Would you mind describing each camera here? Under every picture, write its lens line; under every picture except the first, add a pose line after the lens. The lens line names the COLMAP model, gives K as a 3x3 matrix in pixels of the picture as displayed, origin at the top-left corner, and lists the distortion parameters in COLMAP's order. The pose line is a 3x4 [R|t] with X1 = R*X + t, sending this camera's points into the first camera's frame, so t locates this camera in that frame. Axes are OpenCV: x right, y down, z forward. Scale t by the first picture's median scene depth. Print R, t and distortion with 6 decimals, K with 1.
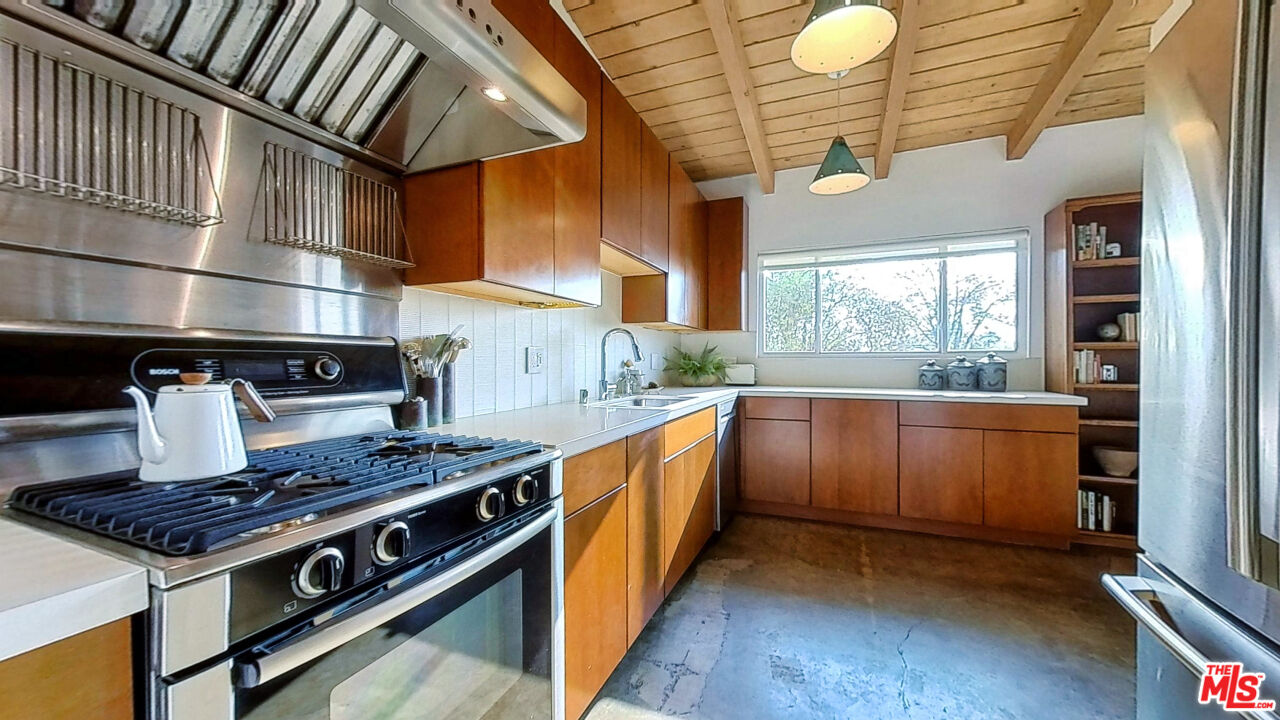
lens RADIAL K [[466.2, 0, 637.6], [0, 466.2, 360.3], [0, 0, 1]] dist [-0.001429, -0.000745]
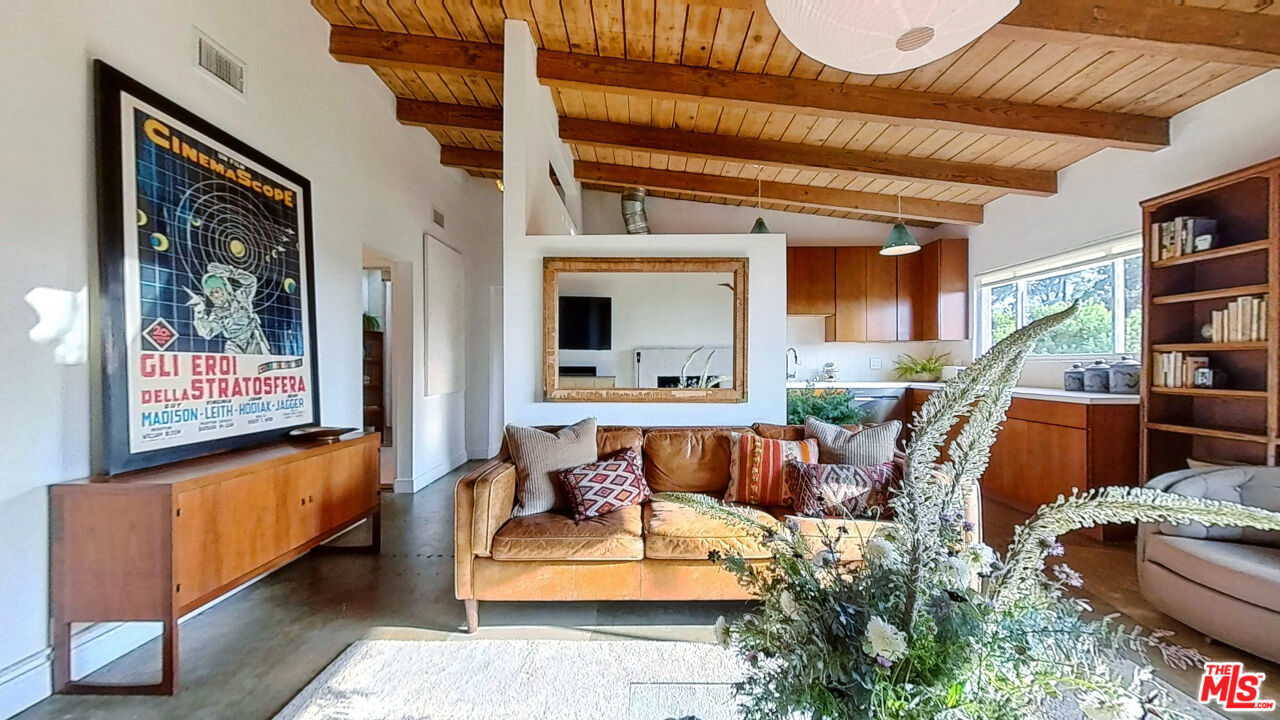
lens RADIAL K [[466.2, 0, 644.7], [0, 466.2, 363.8], [0, 0, 1]] dist [-0.001429, -0.000745]
pose [[0.395857, 0.003501, -0.918305, 1.416172], [0.000777, 0.999991, 0.004148, -0.003295], [0.918312, -0.002355, 0.395851, -0.370609]]
